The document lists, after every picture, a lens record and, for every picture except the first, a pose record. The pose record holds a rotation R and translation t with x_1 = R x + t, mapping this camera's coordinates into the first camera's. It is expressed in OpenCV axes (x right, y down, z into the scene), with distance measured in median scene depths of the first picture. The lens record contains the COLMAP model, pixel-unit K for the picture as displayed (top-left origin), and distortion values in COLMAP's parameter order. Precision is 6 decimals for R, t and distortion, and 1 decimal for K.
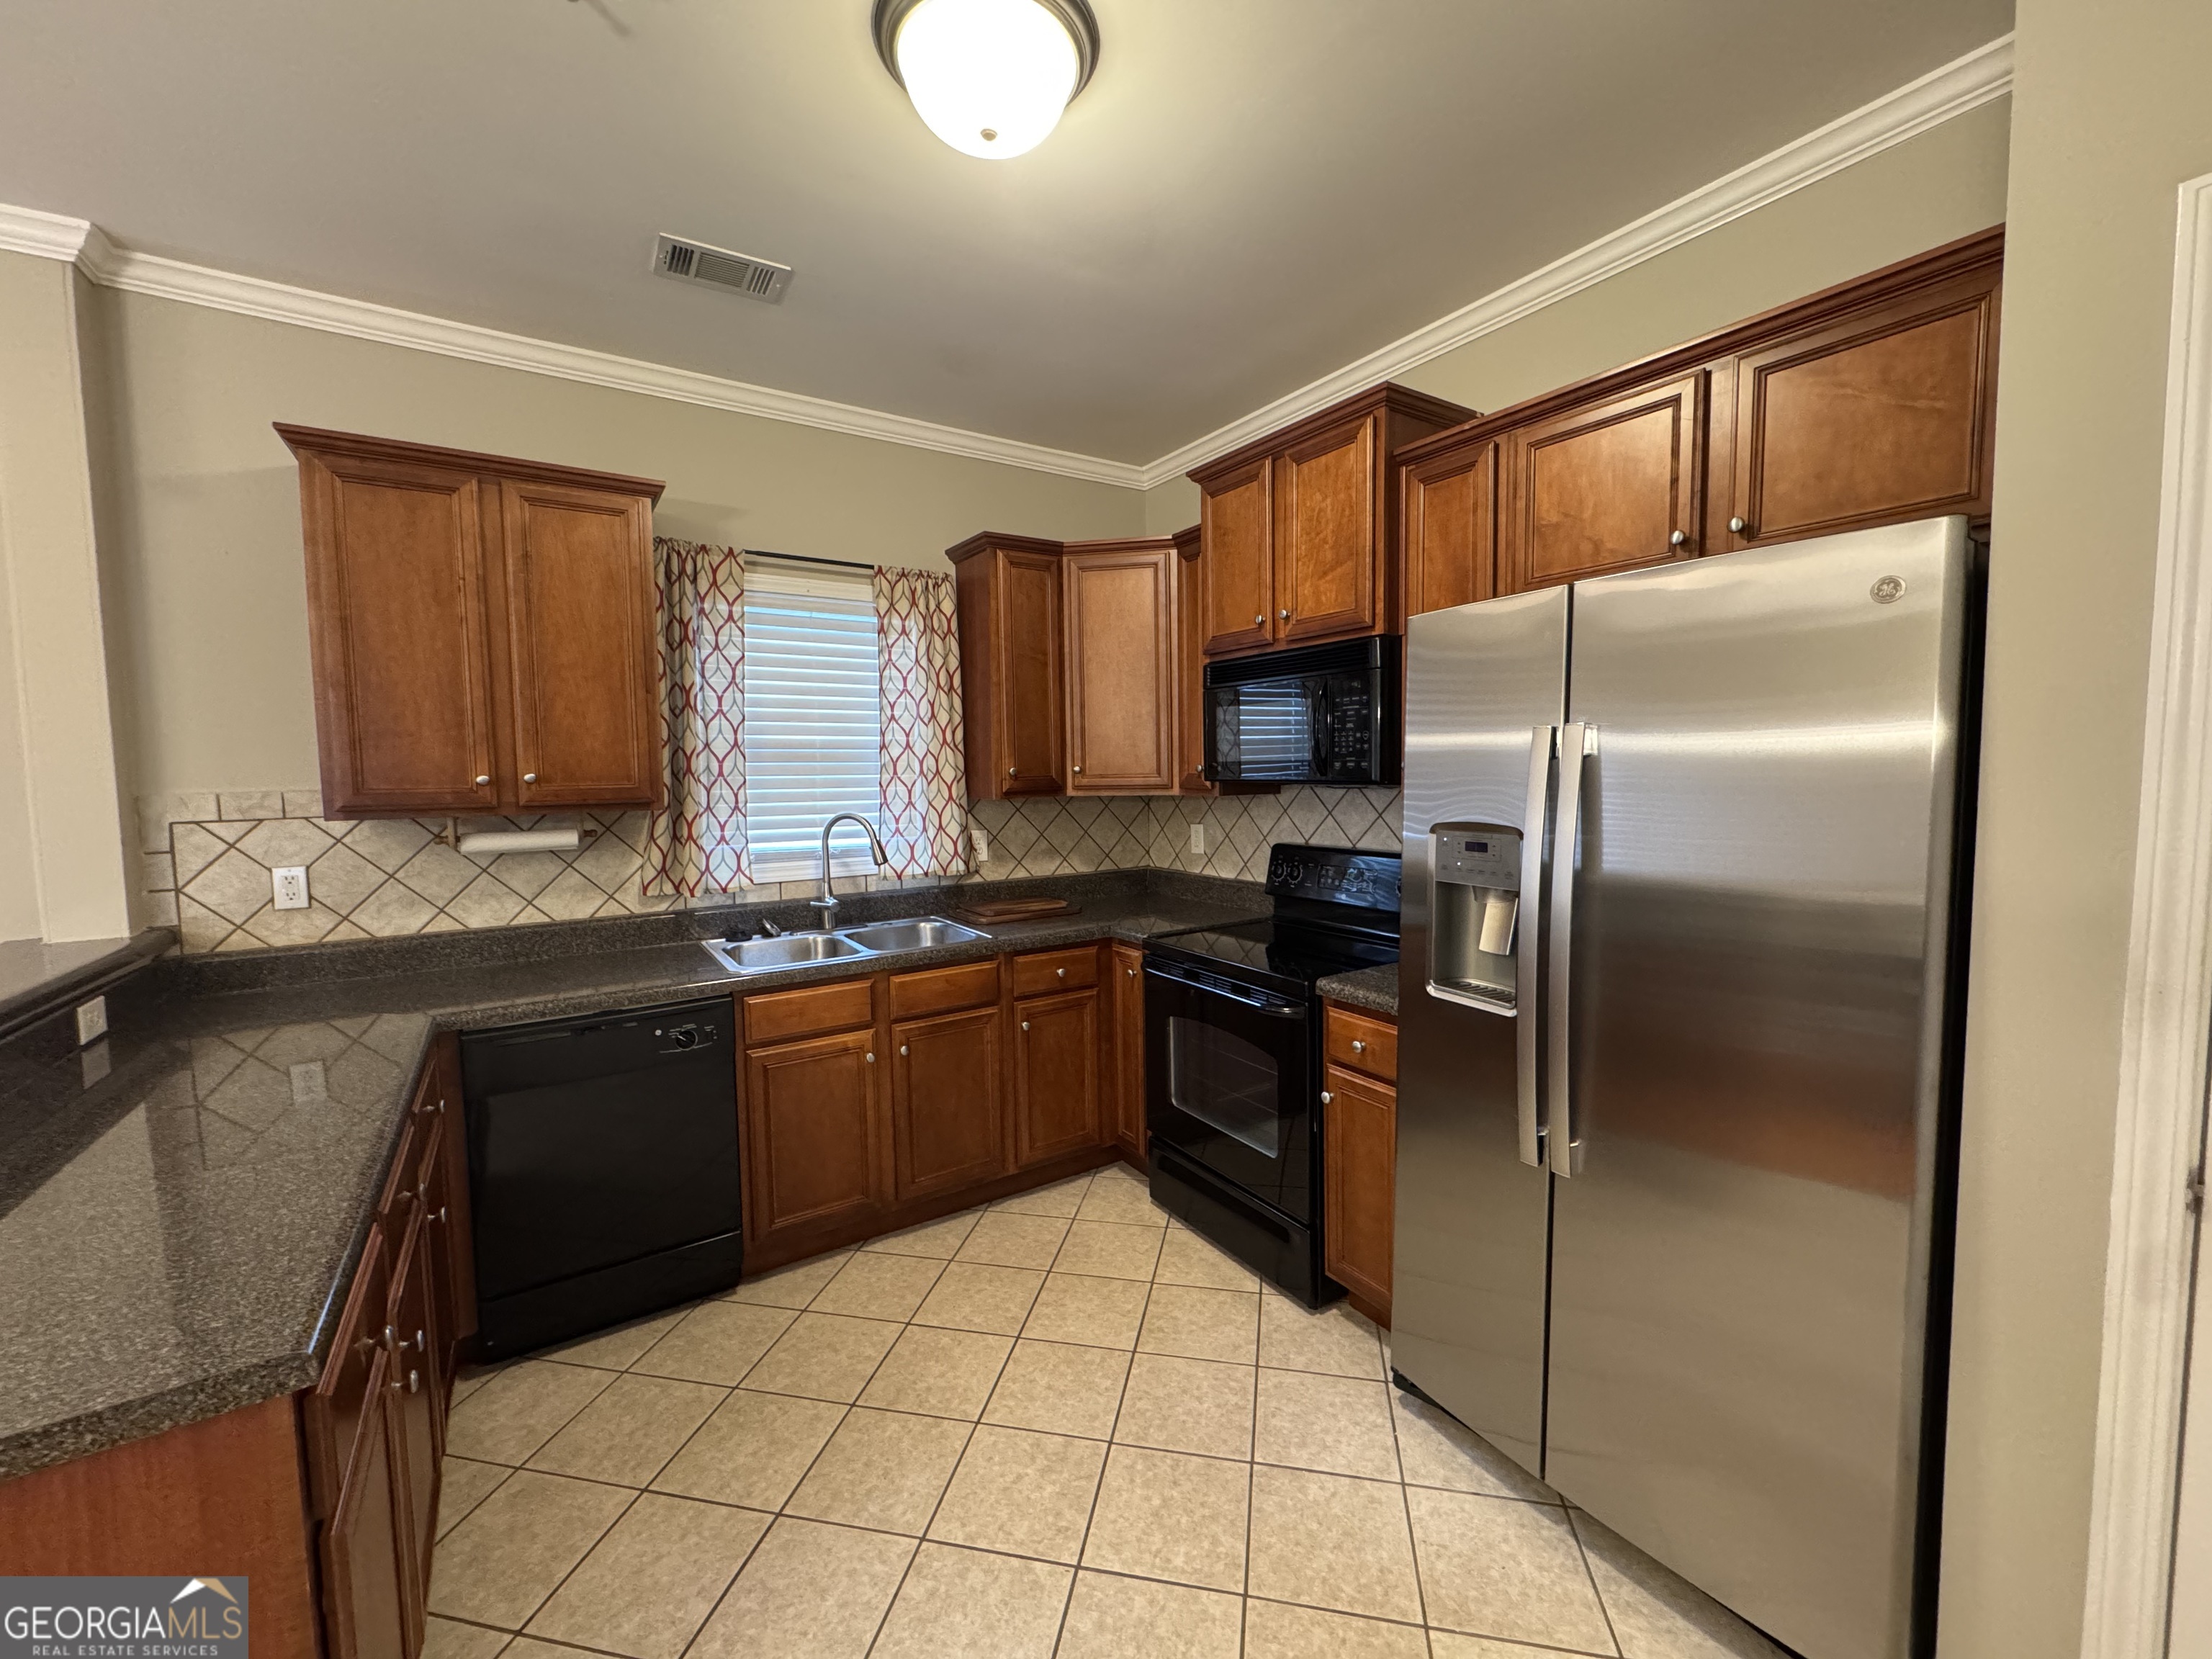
lens RADIAL K [[881.1, 0, 1107.1], [0, 881.1, 825.1], [0, 0, 1]] dist [-0.001933, 0.000336]
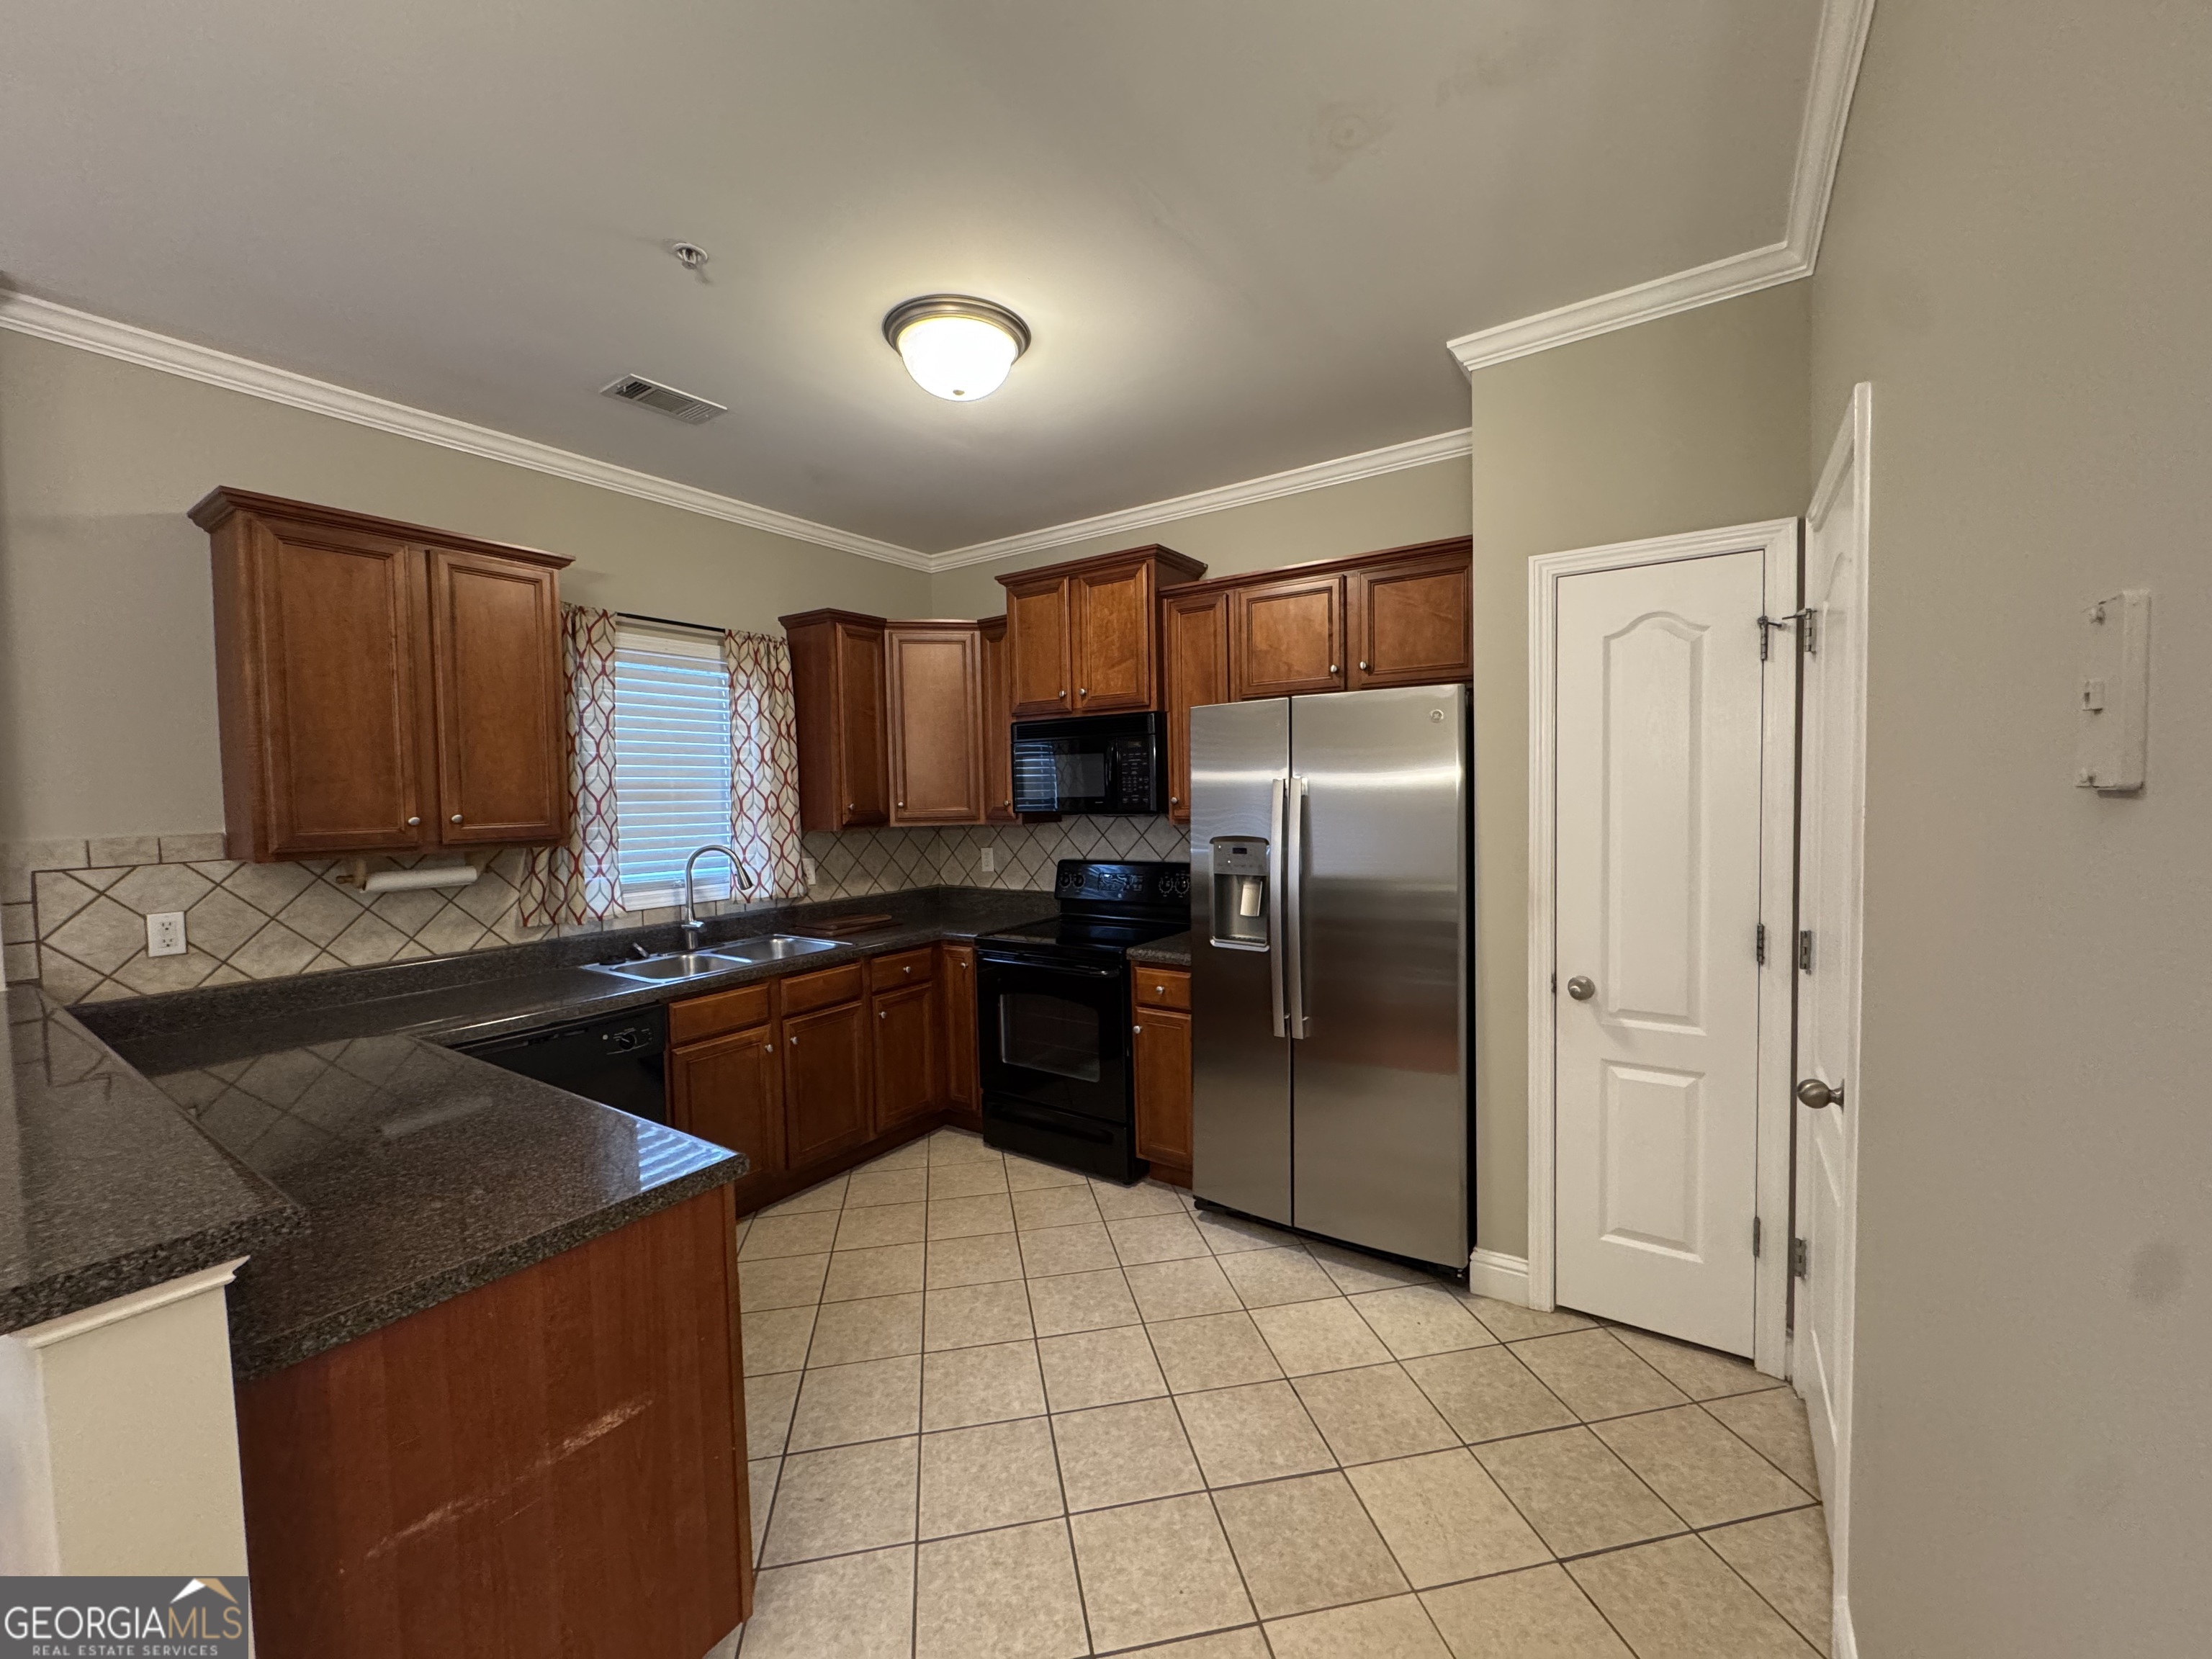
lens RADIAL K [[881.1, 0, 1112.7], [0, 881.1, 825.9], [0, 0, 1]] dist [-0.001933, 0.000336]
pose [[0.923294, -0.019775, 0.383584, -0.314924], [0.032563, 0.999108, -0.026873, 0.010889], [-0.382710, 0.037302, 0.923115, -0.312424]]
